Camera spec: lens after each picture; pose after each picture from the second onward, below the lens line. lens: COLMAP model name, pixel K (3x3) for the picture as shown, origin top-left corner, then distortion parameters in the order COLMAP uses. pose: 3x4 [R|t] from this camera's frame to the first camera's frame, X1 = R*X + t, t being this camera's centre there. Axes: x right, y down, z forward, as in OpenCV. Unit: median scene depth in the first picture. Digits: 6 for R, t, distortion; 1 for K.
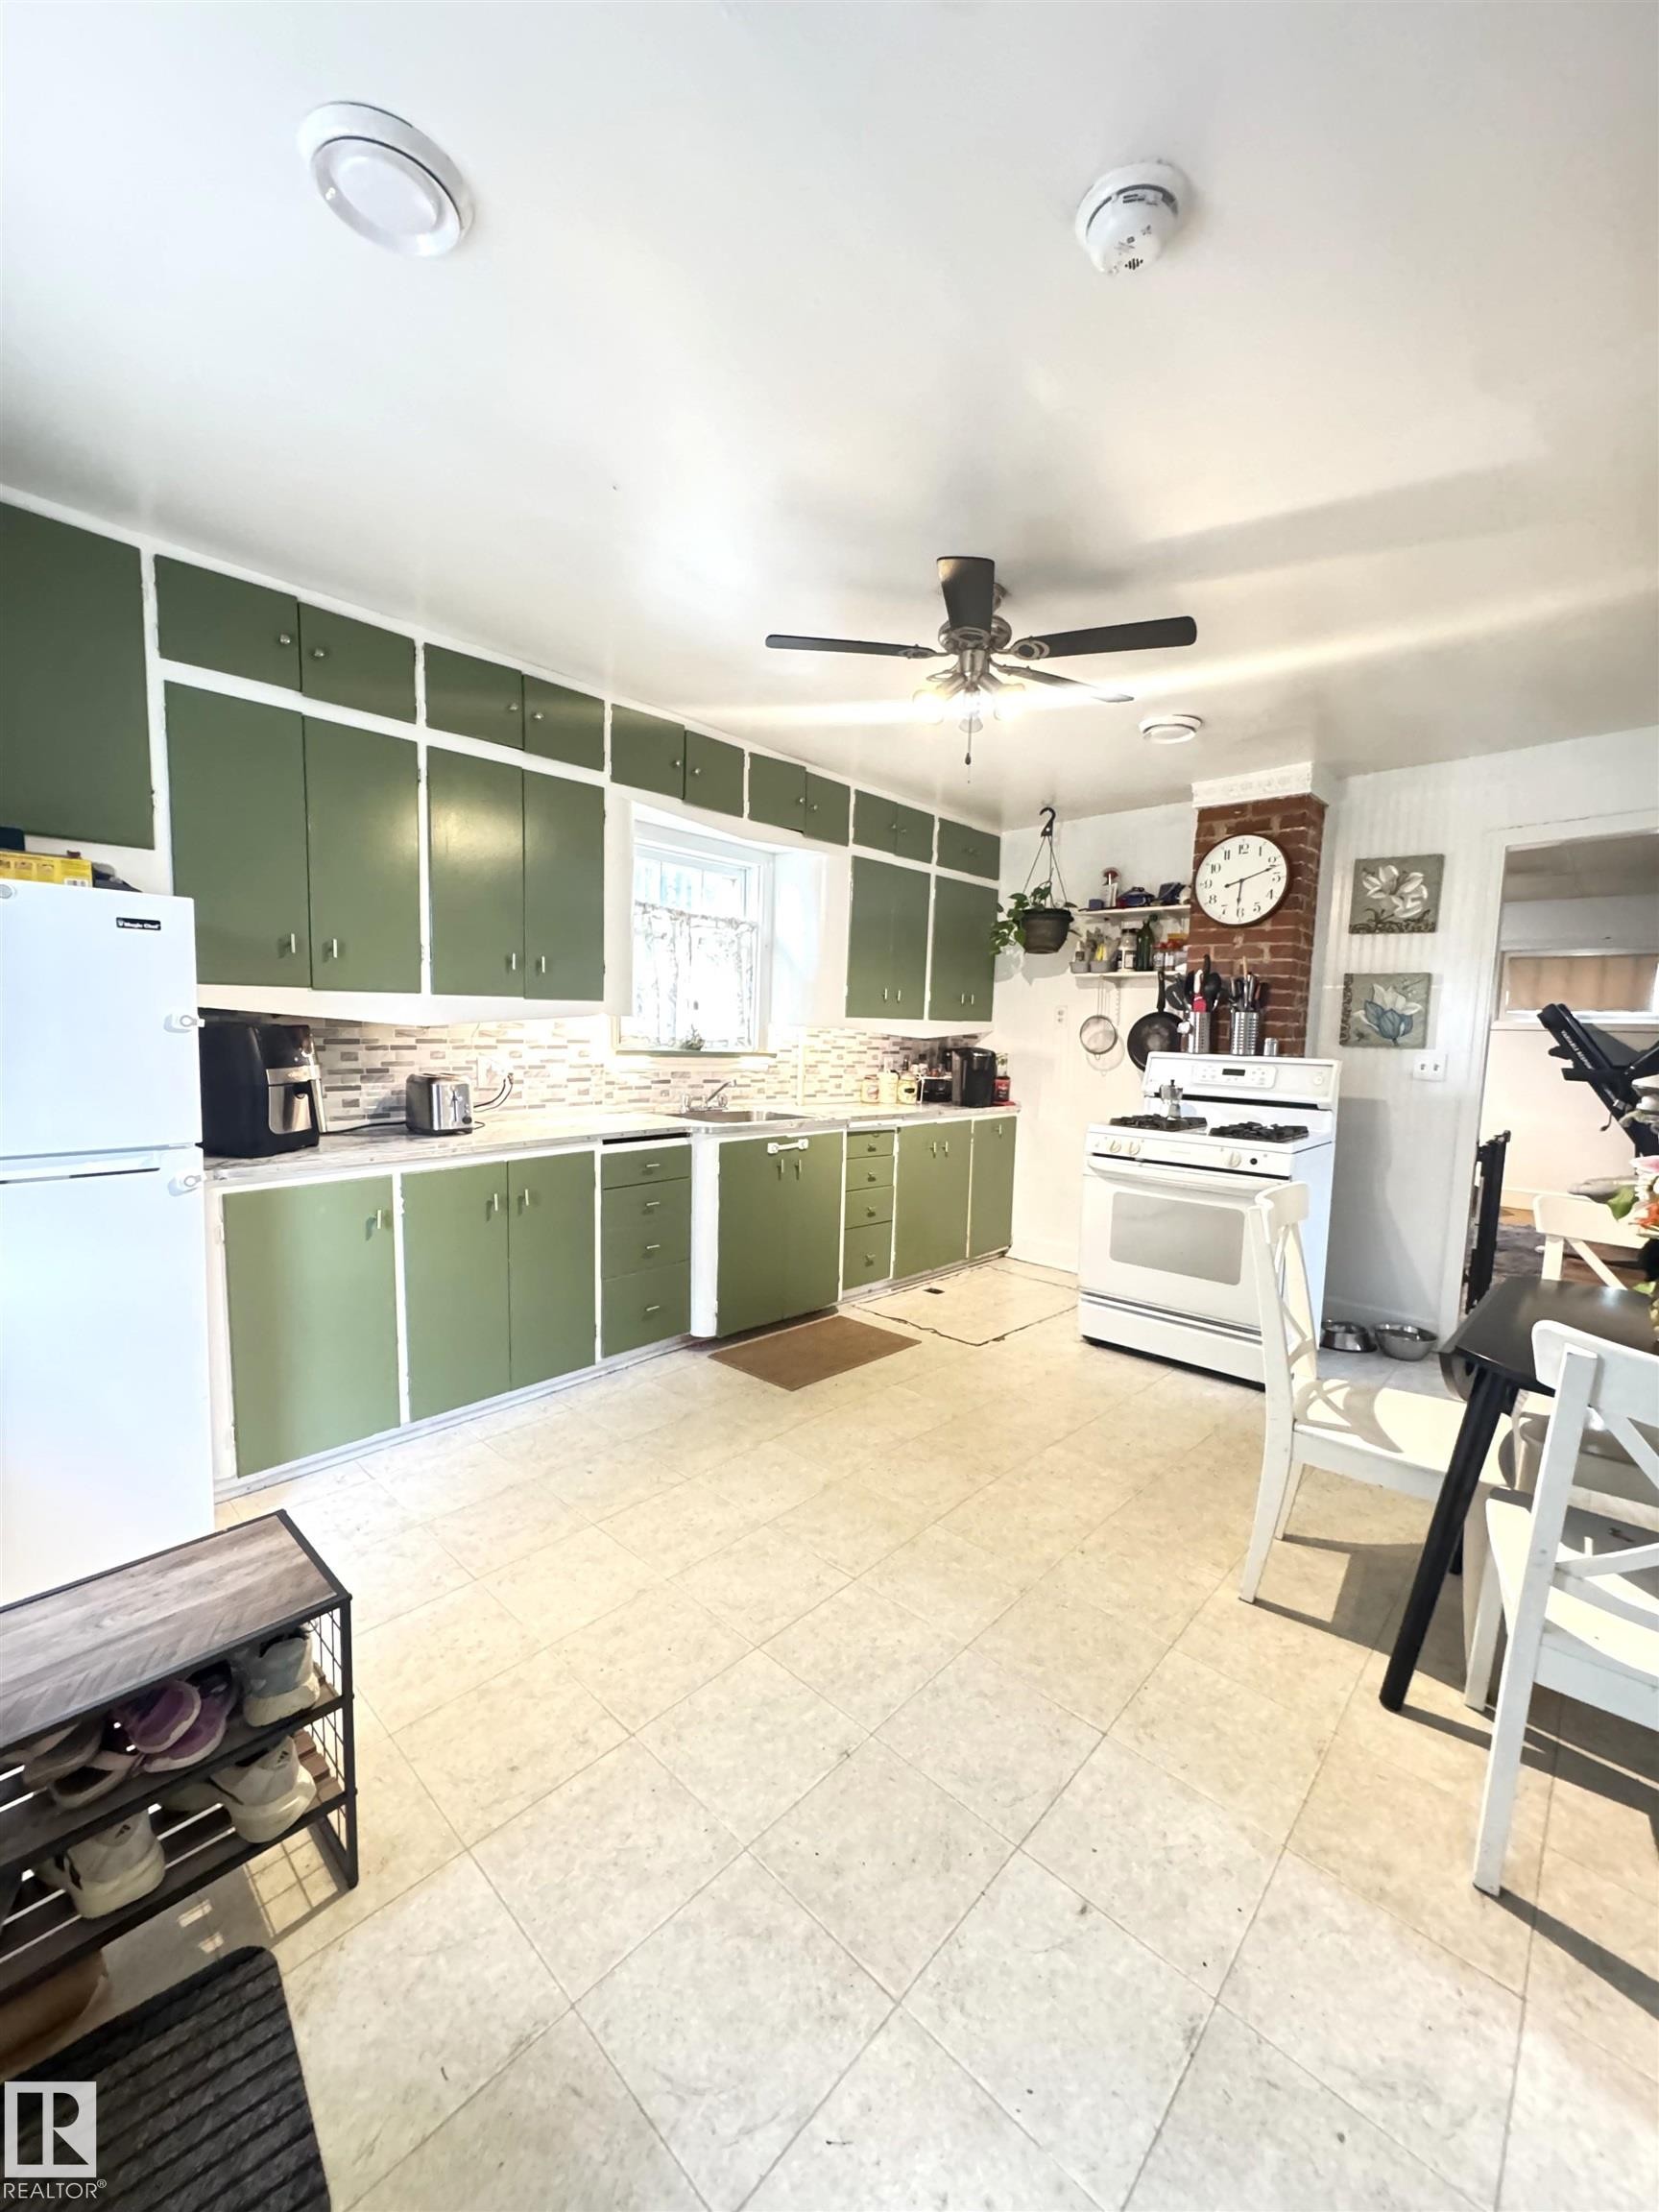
lens RADIAL K [[880.2, 0, 827.4], [0, 880.2, 1104.5], [0, 0, 1]] dist [-0.004137, 0.000377]
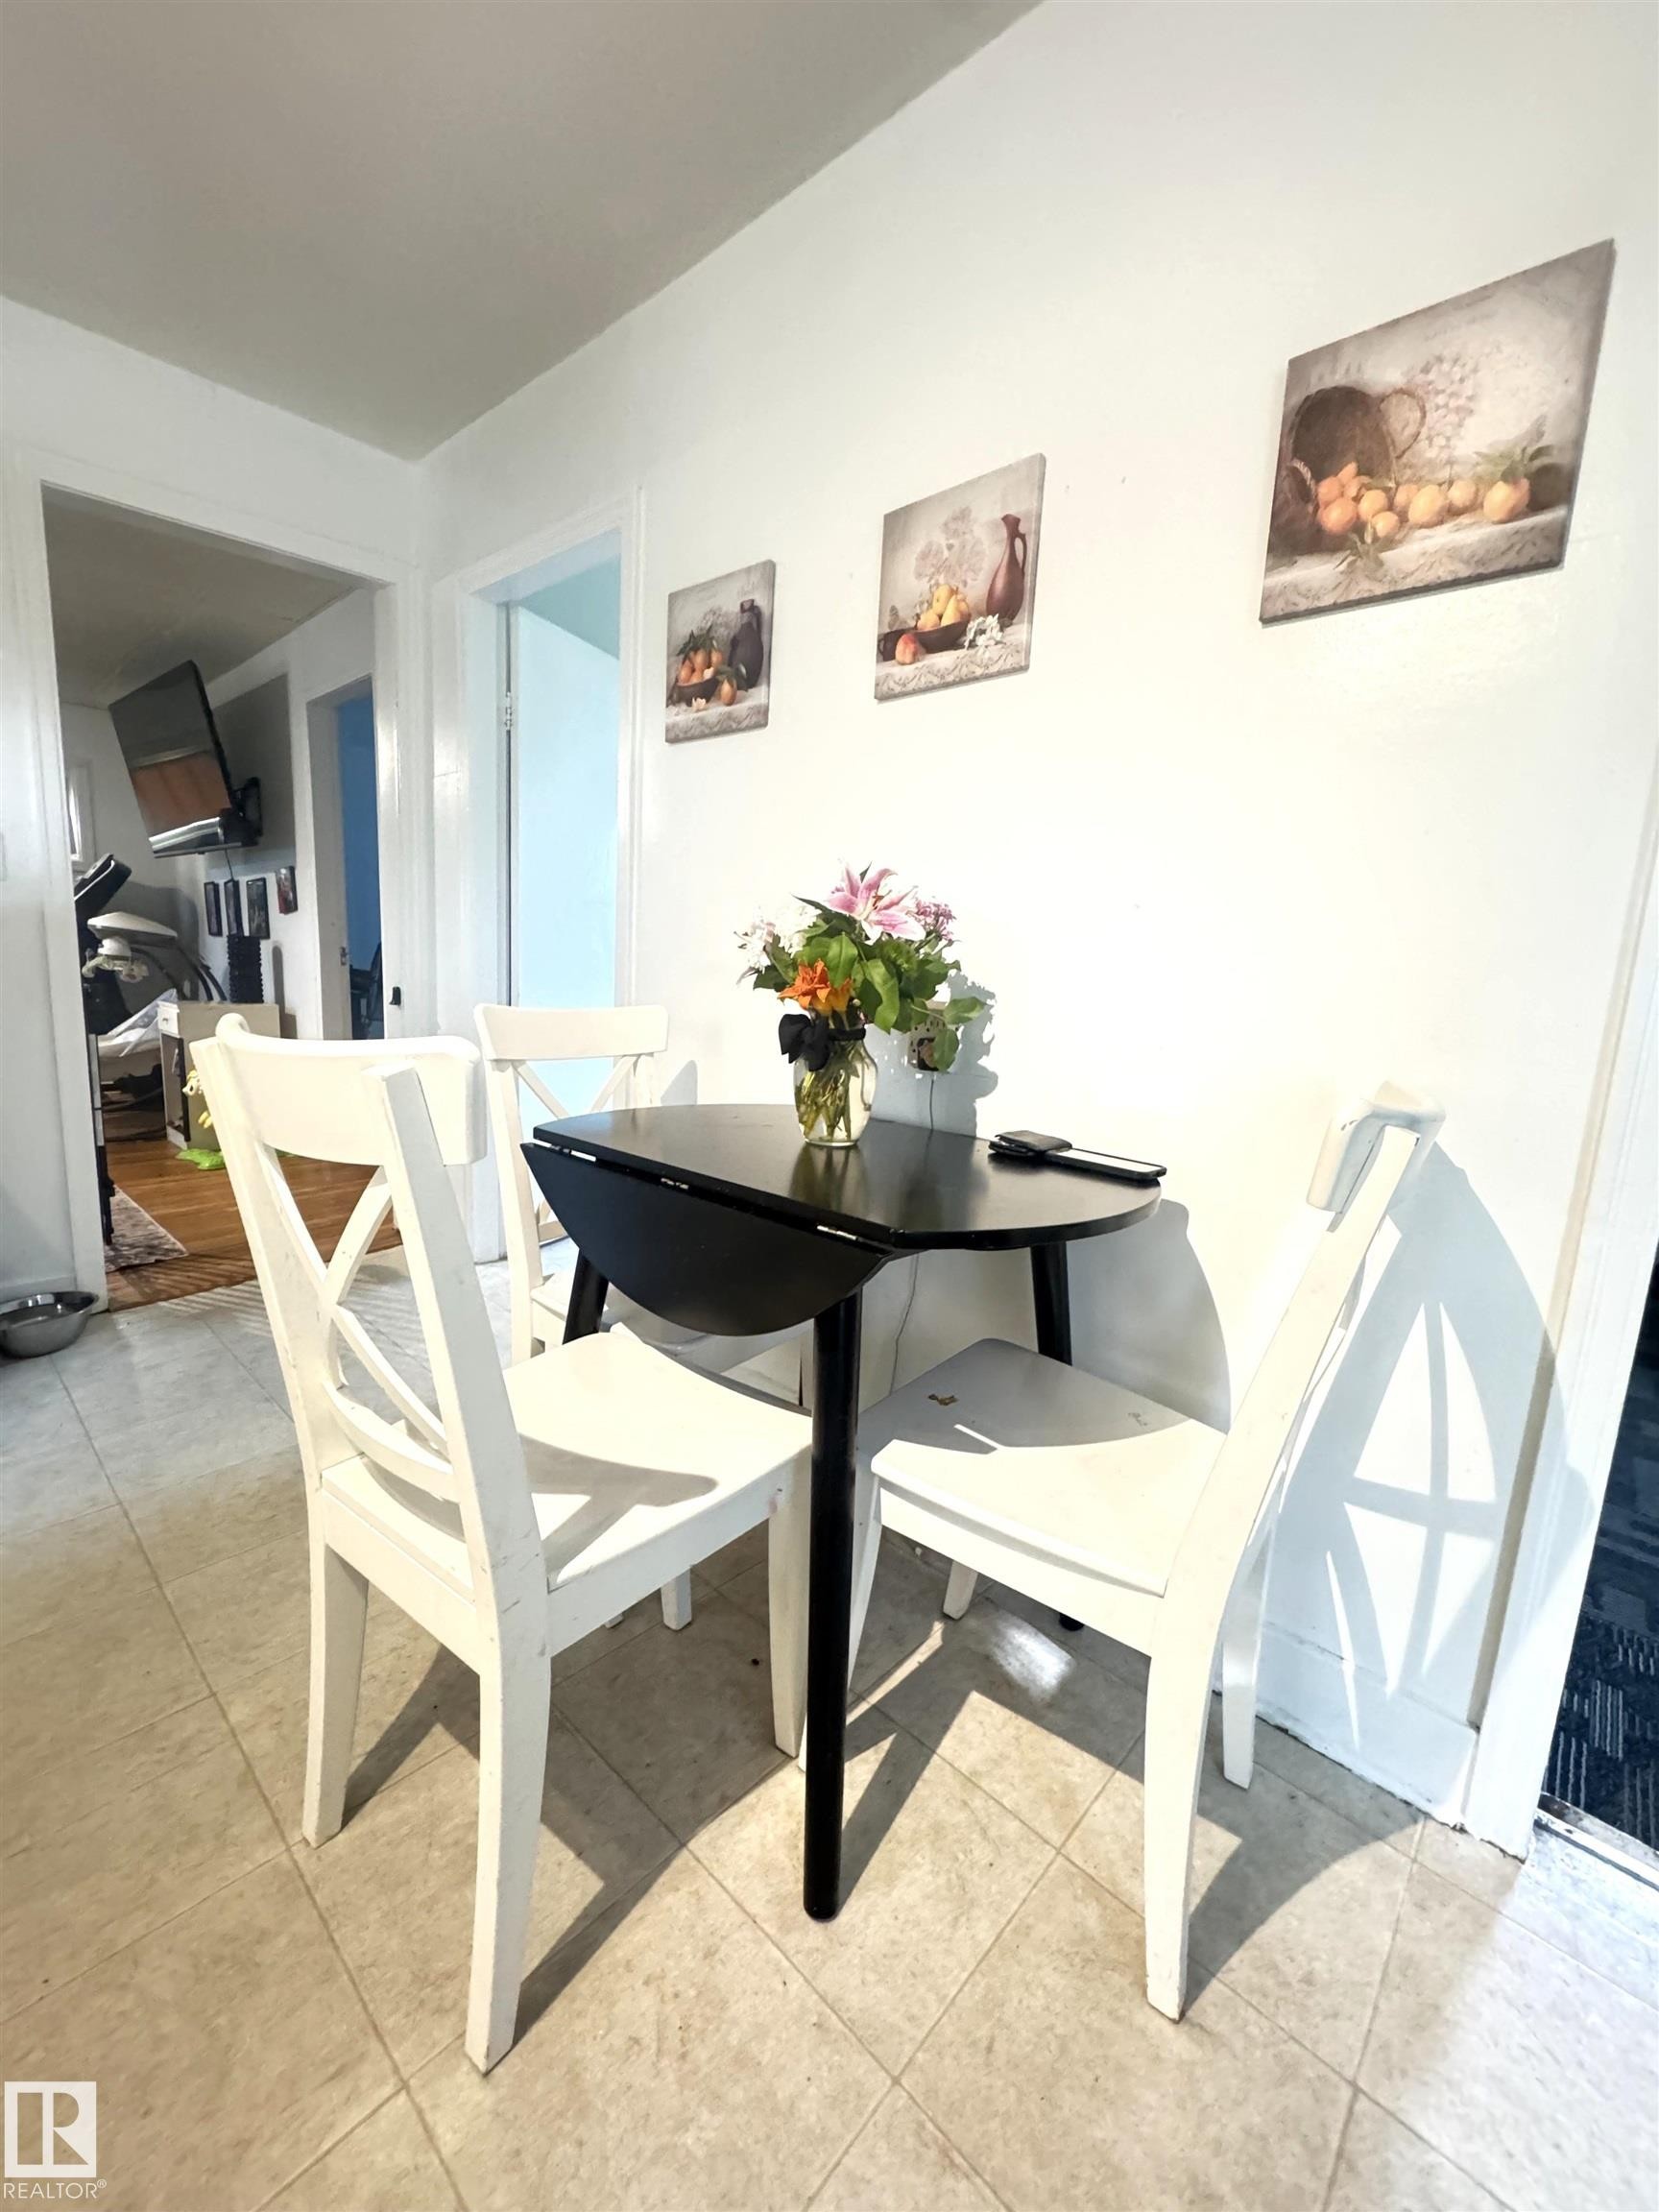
lens RADIAL K [[880.2, 0, 834.3], [0, 880.2, 1114.5], [0, 0, 1]] dist [-0.004137, 0.000377]
pose [[-0.010288, -0.193992, 0.980949, 0.094594], [0.053847, 0.979470, 0.194264, 0.044517], [-0.998496, 0.054820, 0.000369, 0.458901]]
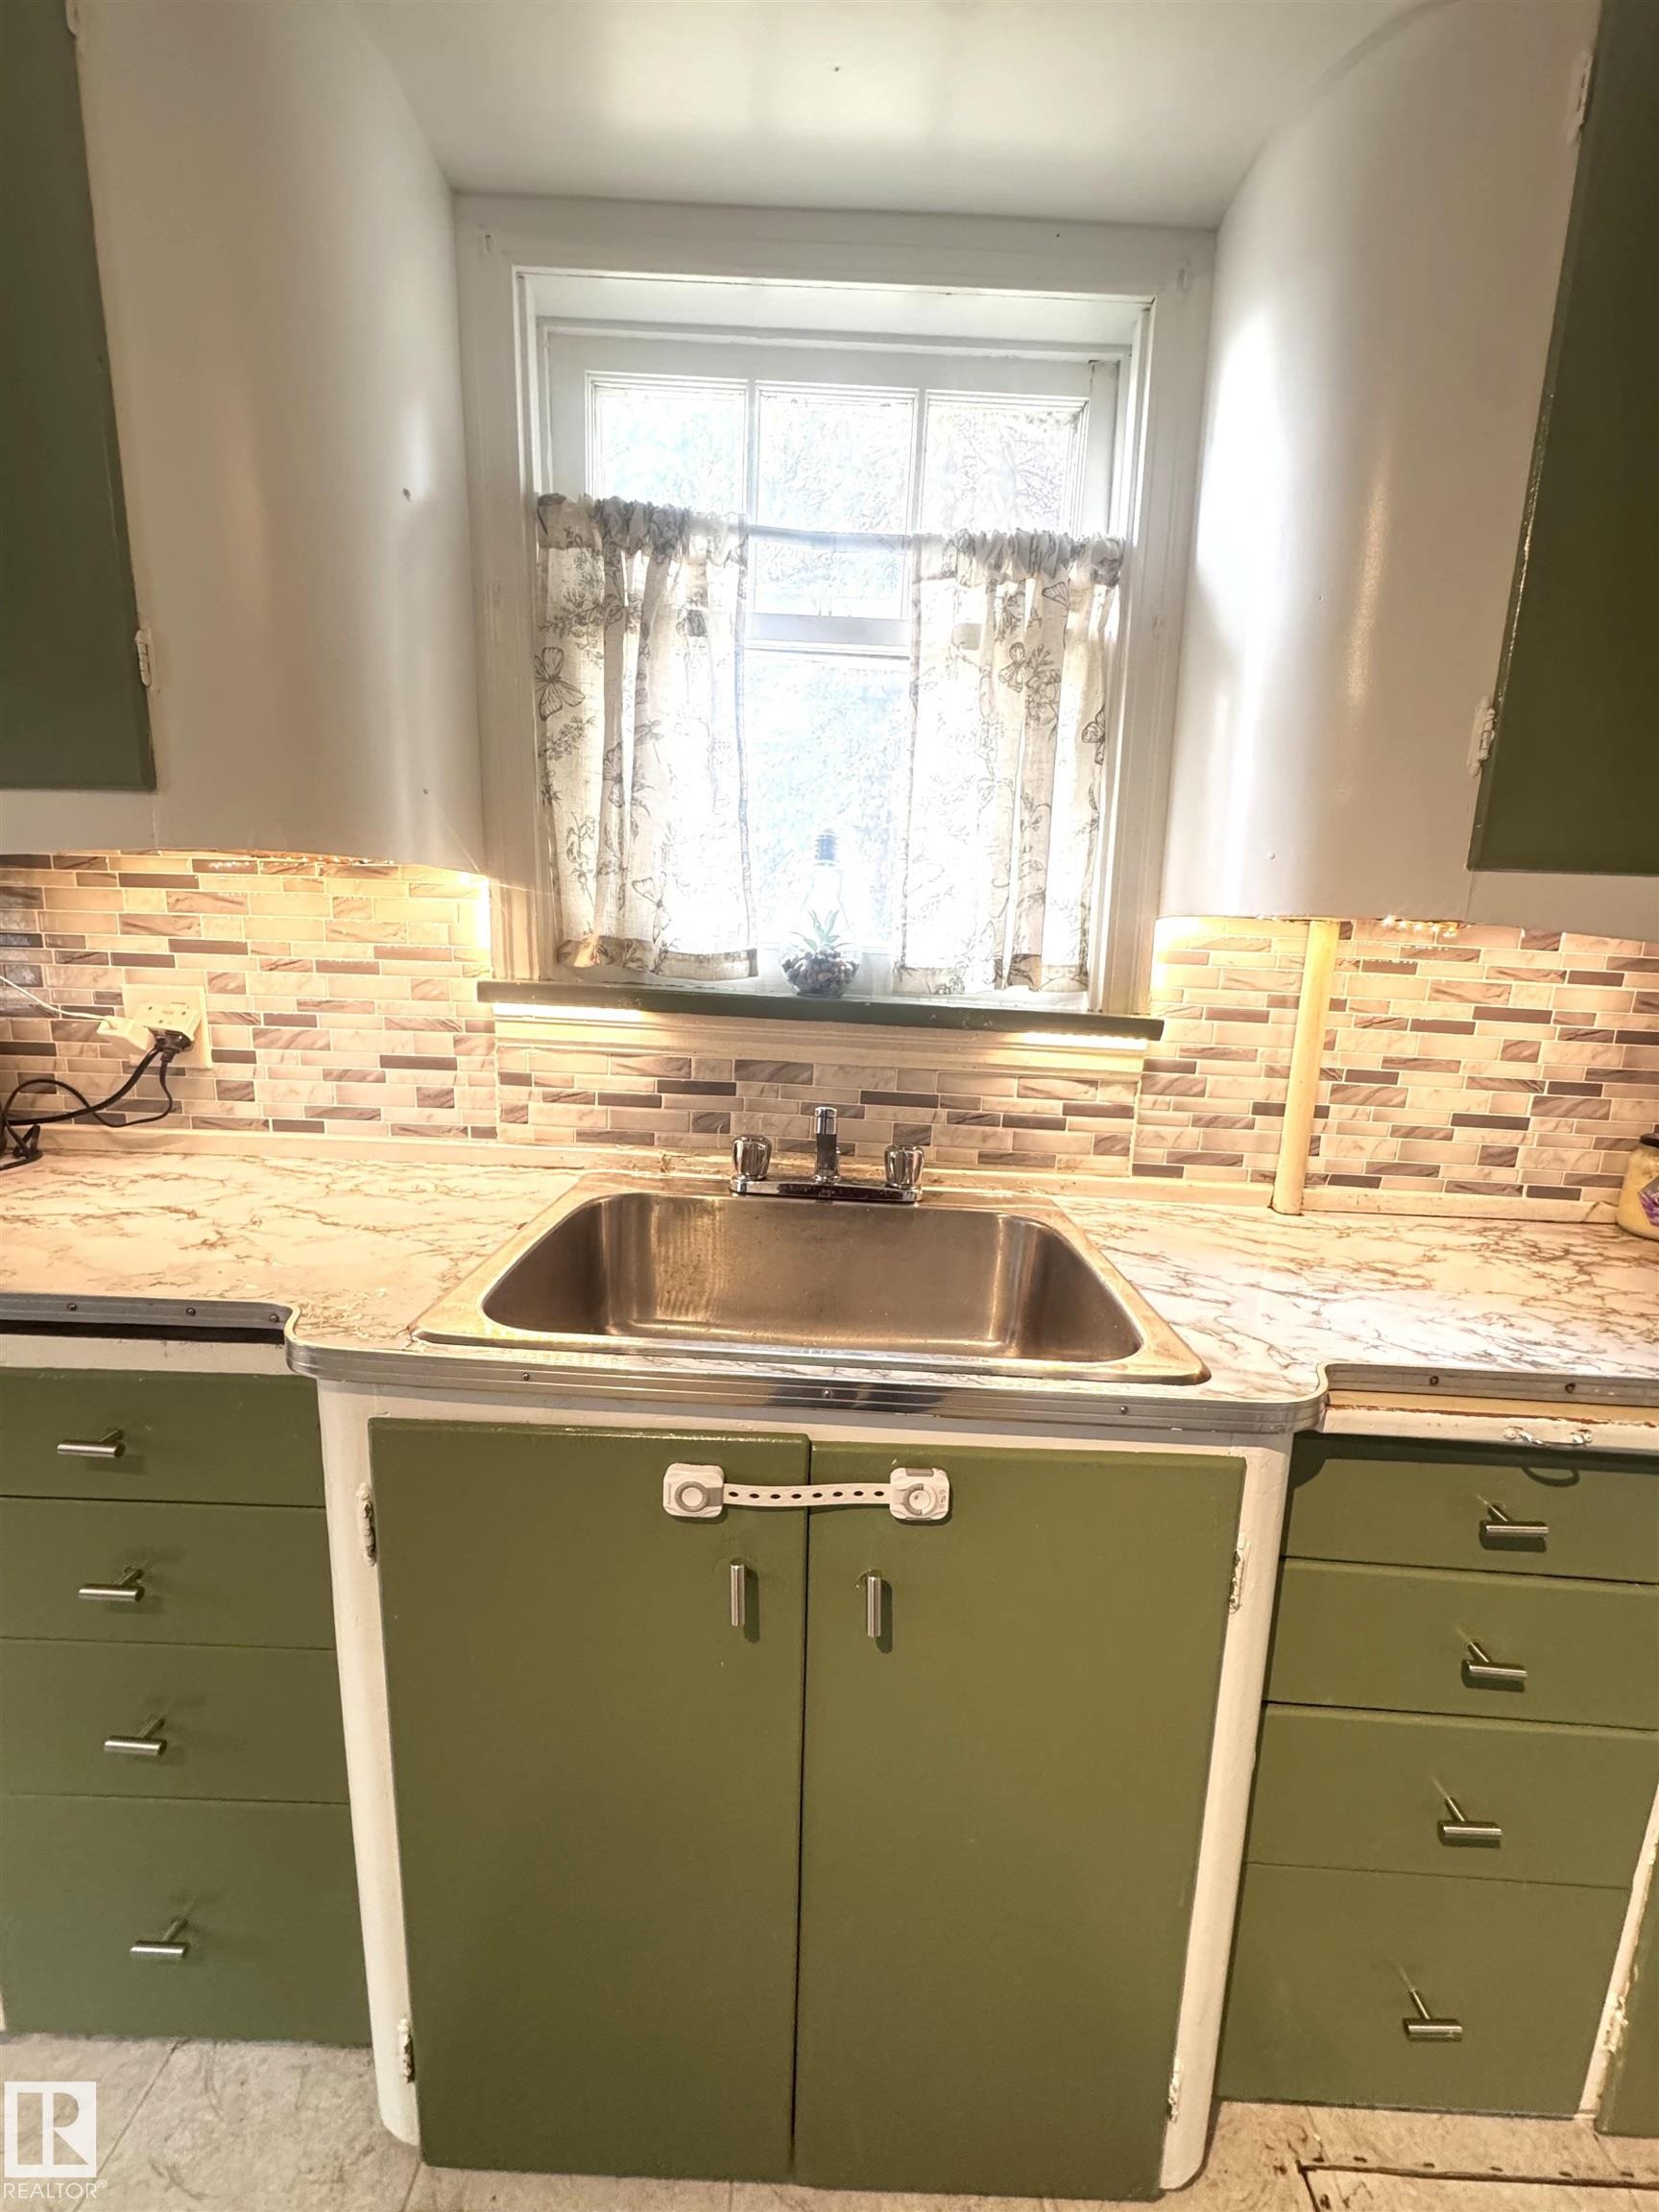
lens RADIAL K [[880.2, 0, 828.7], [0, 880.2, 1104.3], [0, 0, 1]] dist [-0.004137, 0.000377]
pose [[0.673026, 0.120550, -0.729728, 0.089021], [-0.086101, 0.992690, 0.084580, -0.054219], [0.734590, 0.005906, 0.678486, 0.854331]]
